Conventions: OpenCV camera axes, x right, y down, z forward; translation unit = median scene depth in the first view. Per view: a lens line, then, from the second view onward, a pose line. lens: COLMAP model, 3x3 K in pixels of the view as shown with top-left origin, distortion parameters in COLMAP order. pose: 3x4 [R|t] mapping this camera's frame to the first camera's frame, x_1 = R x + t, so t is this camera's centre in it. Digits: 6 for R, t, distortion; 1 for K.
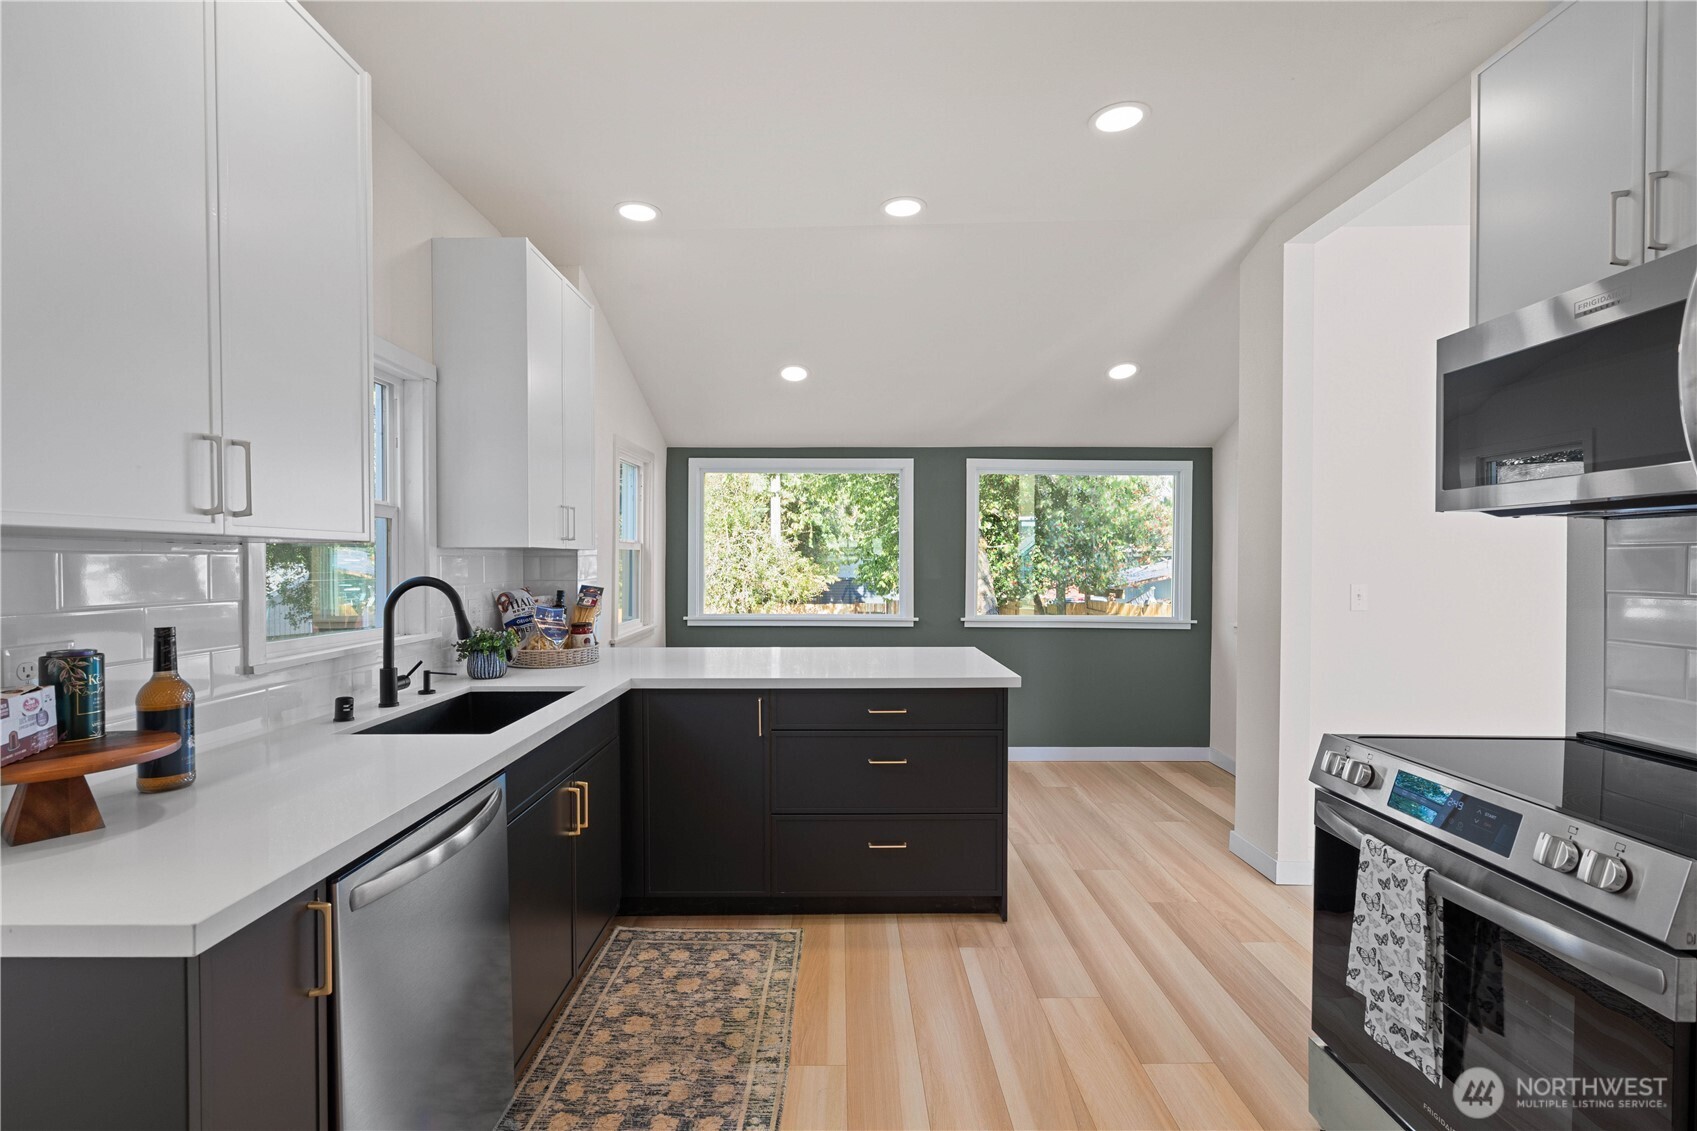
lens RADIAL K [[779.5, 0, 837.3], [0, 779.5, 559.2], [0, 0, 1]] dist [-0.001972, 0.000138]
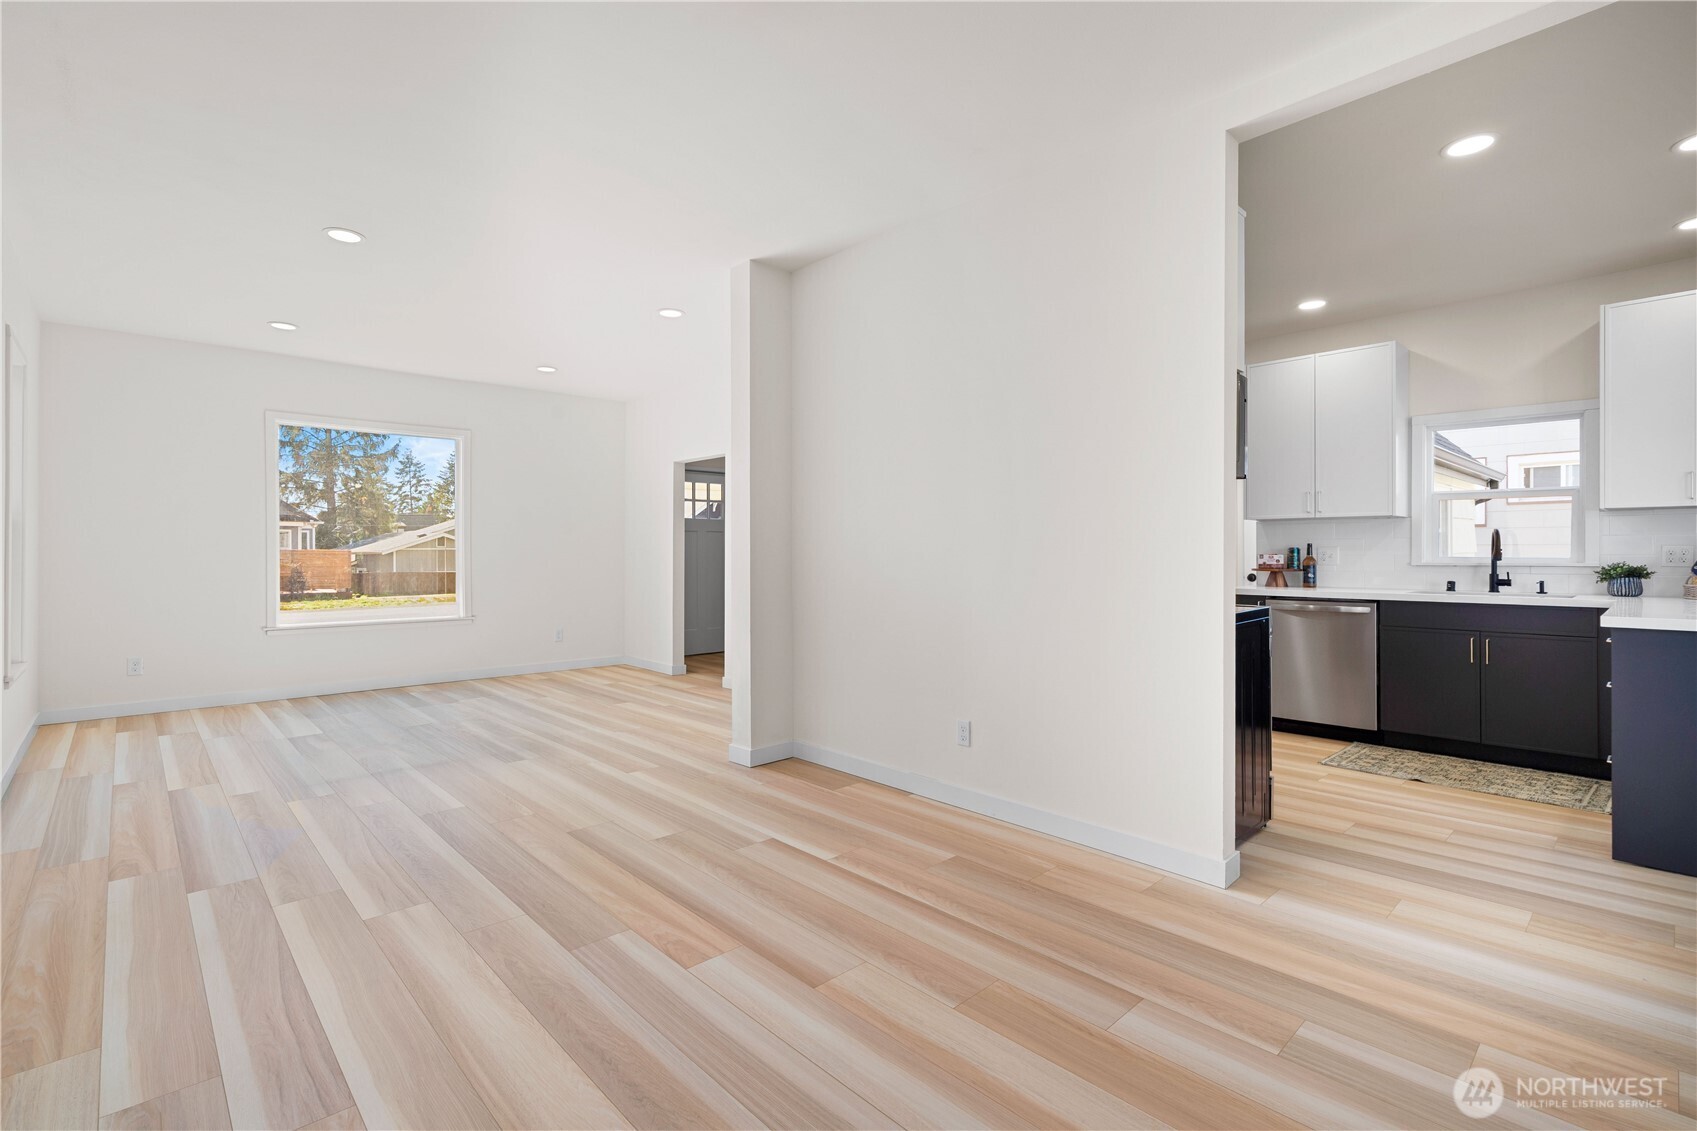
lens RADIAL K [[779.5, 0, 837.3], [0, 779.5, 559.2], [0, 0, 1]] dist [-0.001972, 0.000138]
pose [[-0.732664, -0.001659, -0.680589, 1.968681], [-0.006596, 0.999967, 0.004664, 0.098175], [0.680559, 0.007906, -0.732651, 1.268599]]
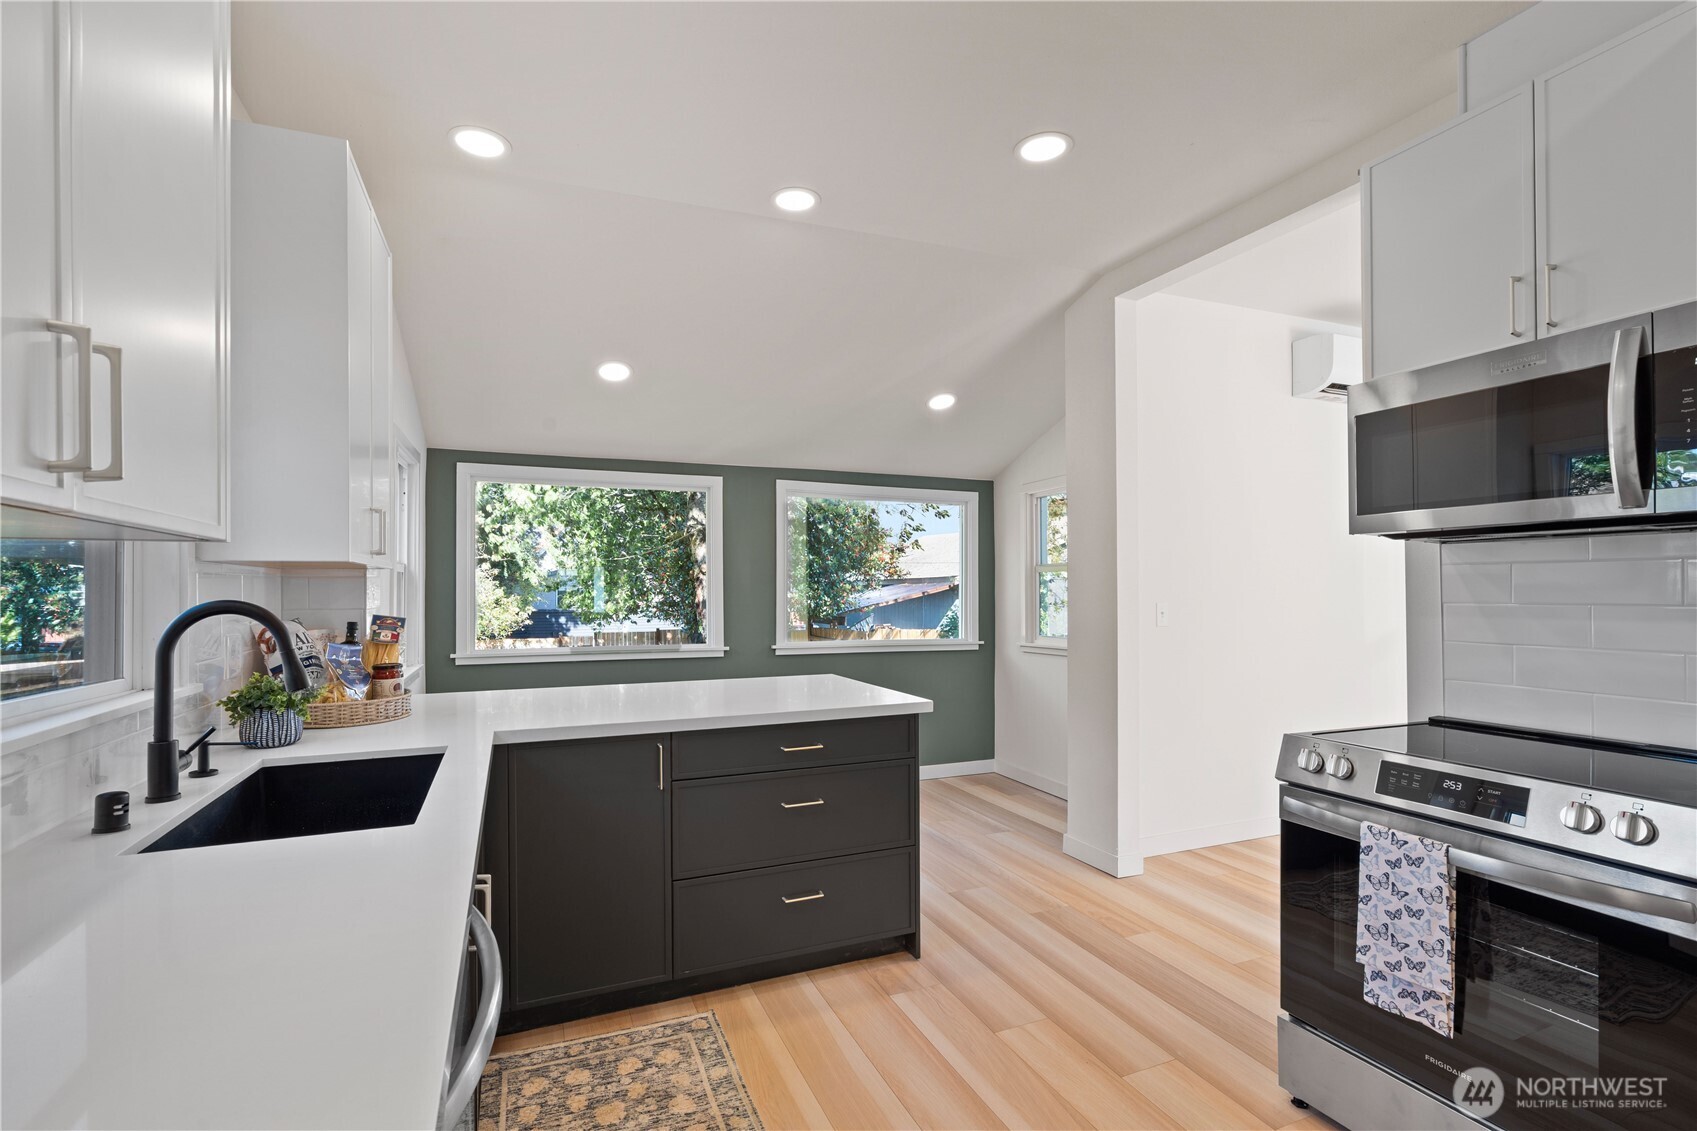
lens RADIAL K [[784.2, 0, 846.0], [0, 784.2, 575.5], [0, 0, 1]] dist [-0.001655, 0.000087]
pose [[0.922943, 0.003689, 0.384920, -0.289354], [0.003305, 0.999841, -0.017508, 0.014139], [-0.384923, 0.017432, 0.922784, 0.167400]]
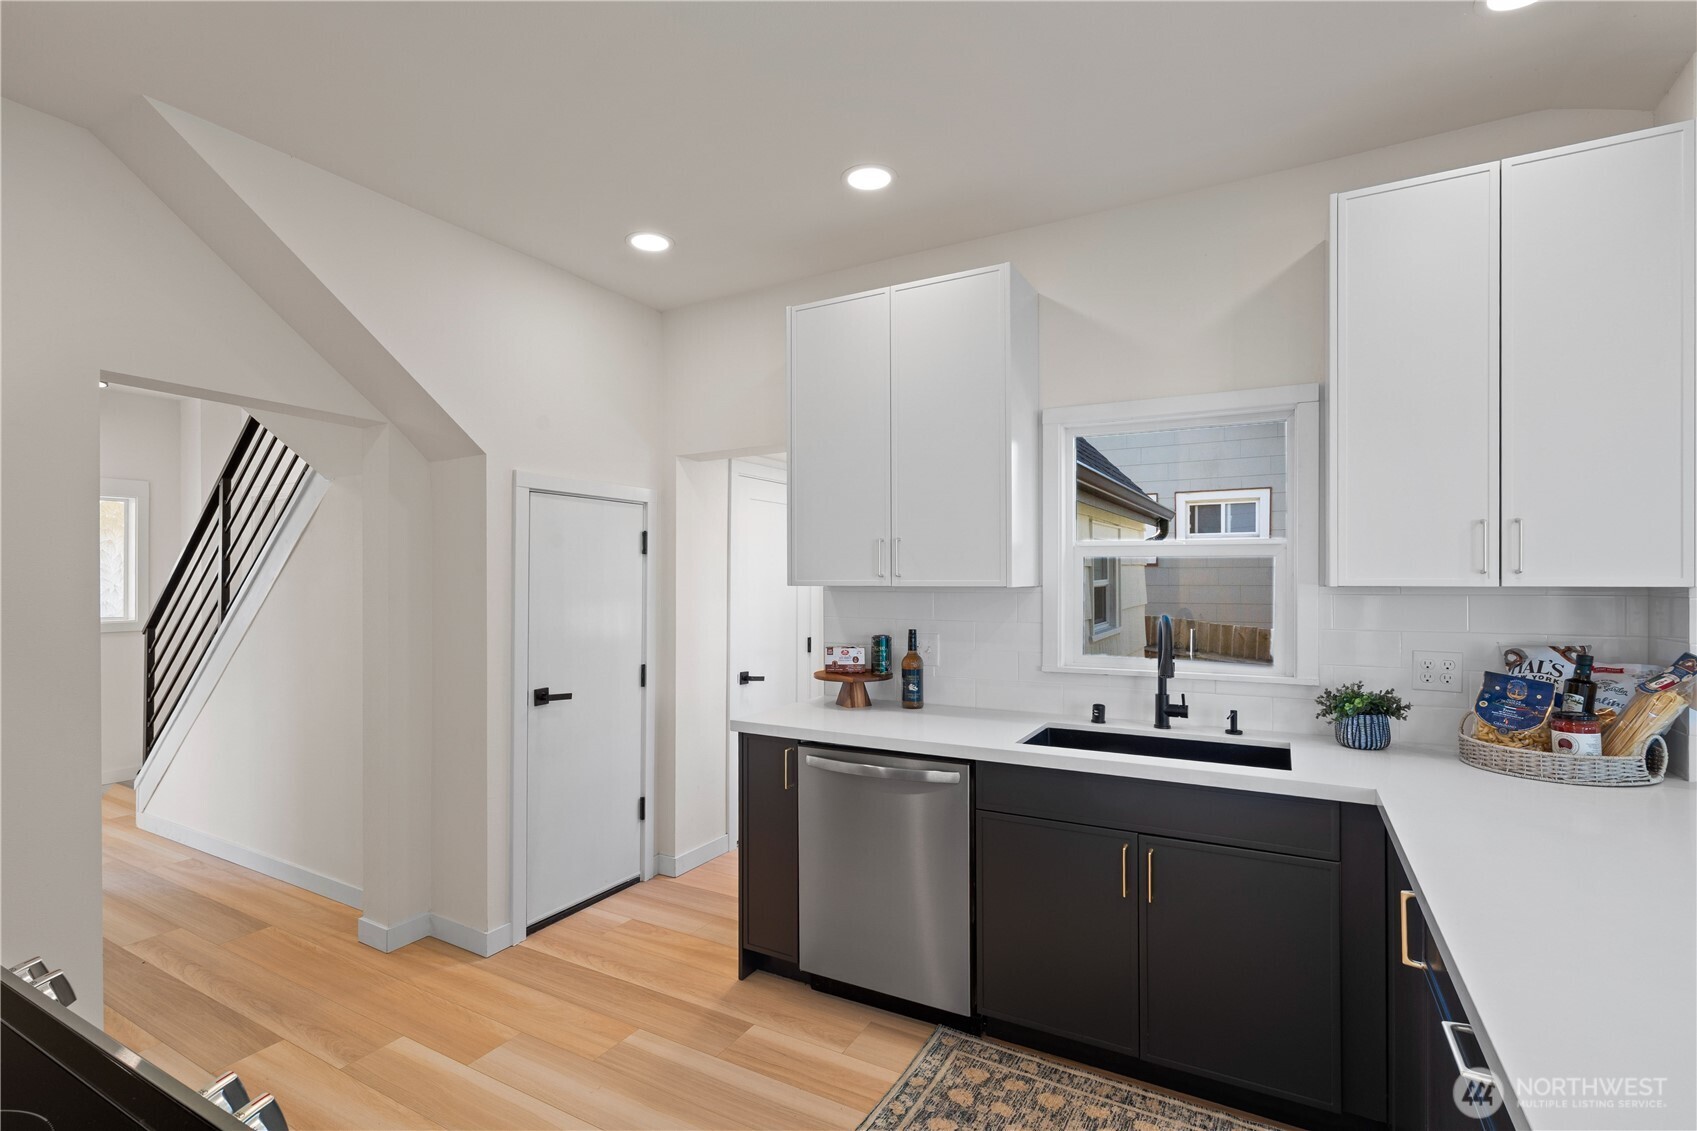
lens RADIAL K [[795.6, 0, 836.0], [0, 795.6, 589.5], [0, 0, 1]] dist [-0.000704, -0.000054]
pose [[-0.490755, 0.006842, -0.871271, 0.633153], [-0.003151, 0.999949, 0.009627, -0.021355], [0.871292, 0.007470, -0.490708, 1.107671]]
